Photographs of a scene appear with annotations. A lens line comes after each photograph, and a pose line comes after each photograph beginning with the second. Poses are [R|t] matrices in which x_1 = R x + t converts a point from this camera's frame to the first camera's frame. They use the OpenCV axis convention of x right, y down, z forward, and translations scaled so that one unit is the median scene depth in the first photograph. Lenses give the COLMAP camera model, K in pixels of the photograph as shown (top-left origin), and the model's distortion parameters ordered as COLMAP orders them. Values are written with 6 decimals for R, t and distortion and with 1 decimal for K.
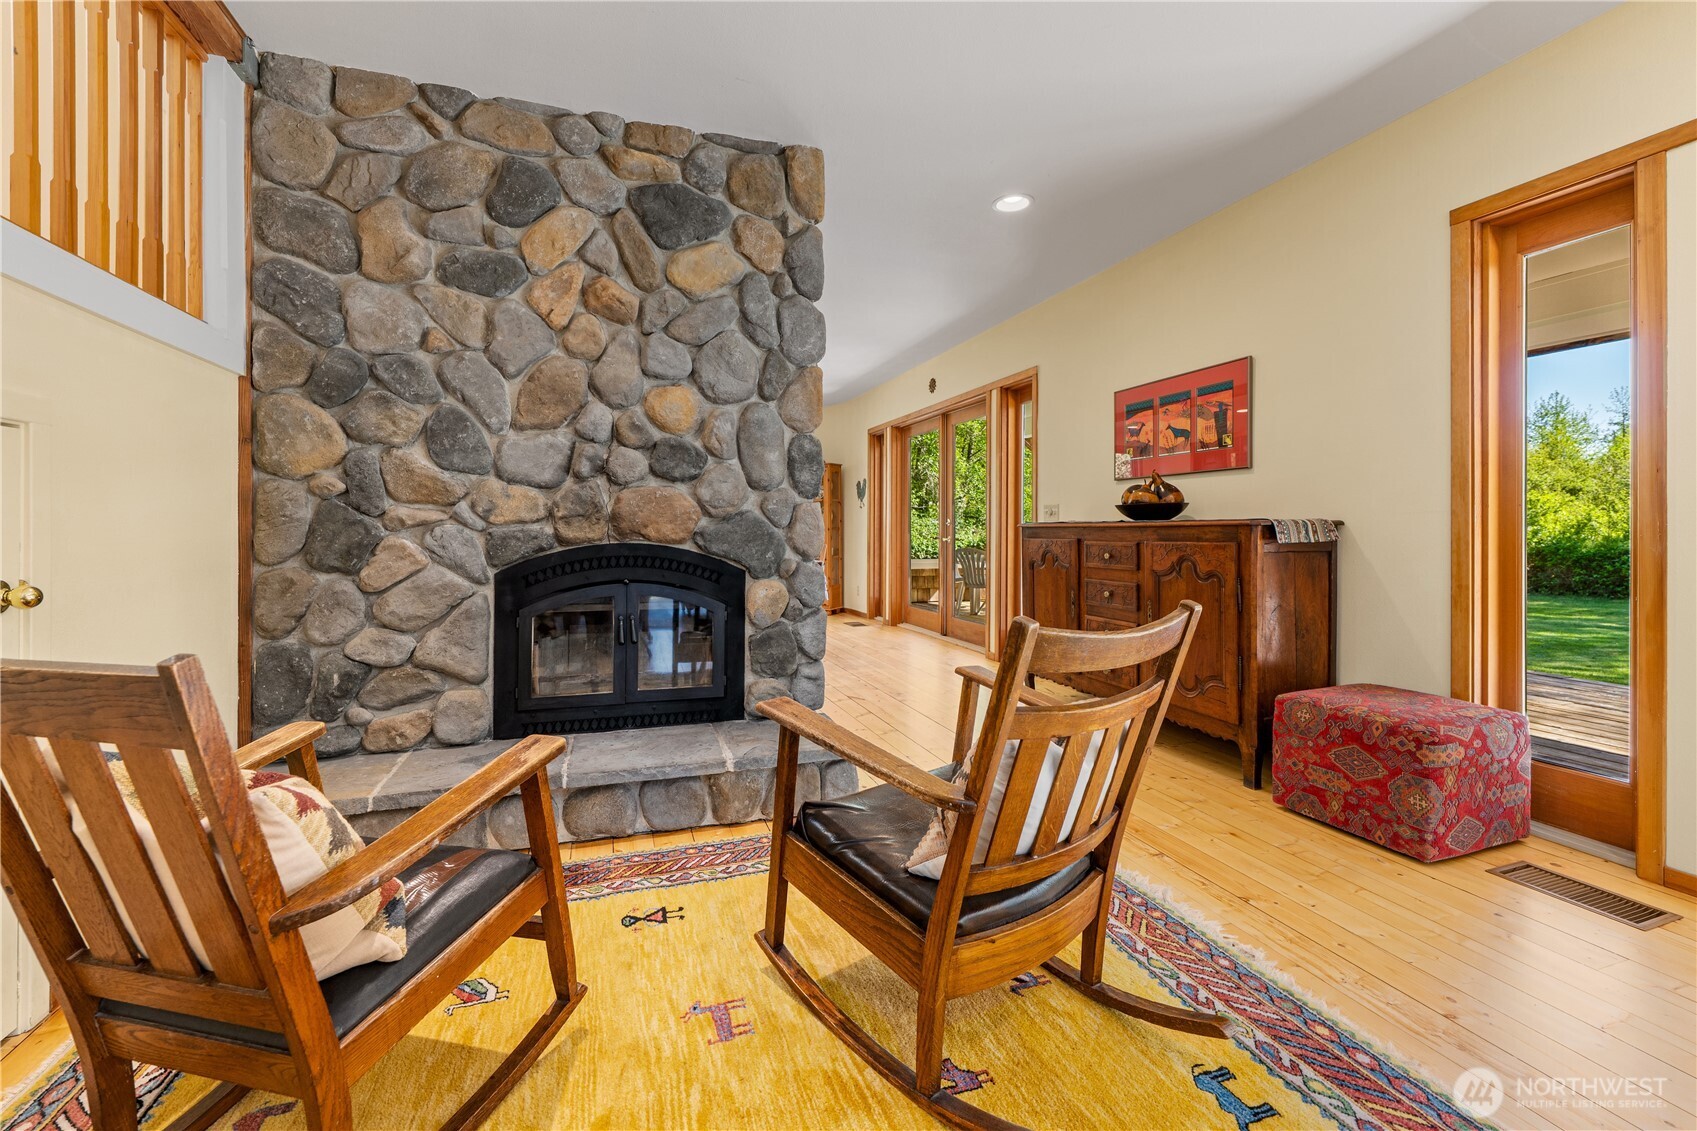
lens RADIAL K [[700.7, 0, 850.7], [0, 700.7, 535.9], [0, 0, 1]] dist [-0.000927, 0.000118]
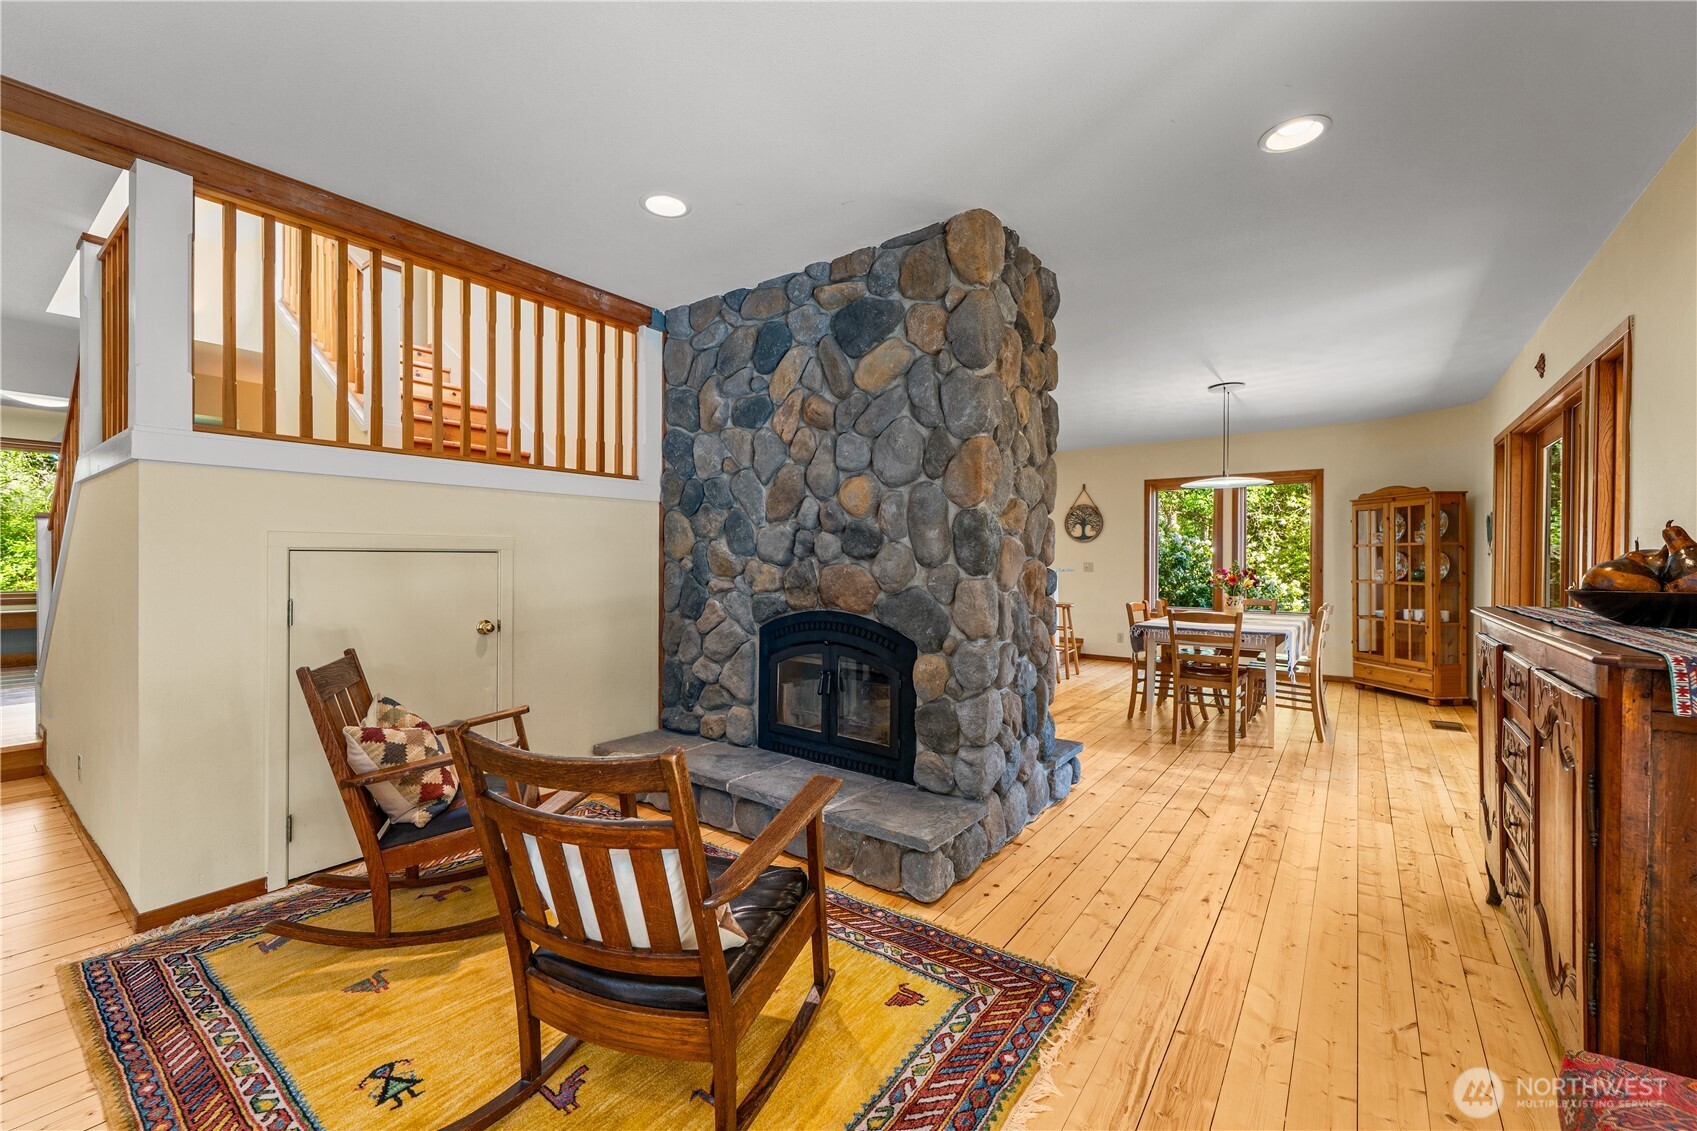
lens RADIAL K [[700.7, 0, 835.6], [0, 700.7, 563.6], [0, 0, 1]] dist [-0.000927, 0.000118]
pose [[0.559340, 0.012484, -0.828844, 0.701271], [-0.014848, 0.999877, 0.005040, -0.079329], [0.828805, 0.009487, 0.559457, 0.342788]]
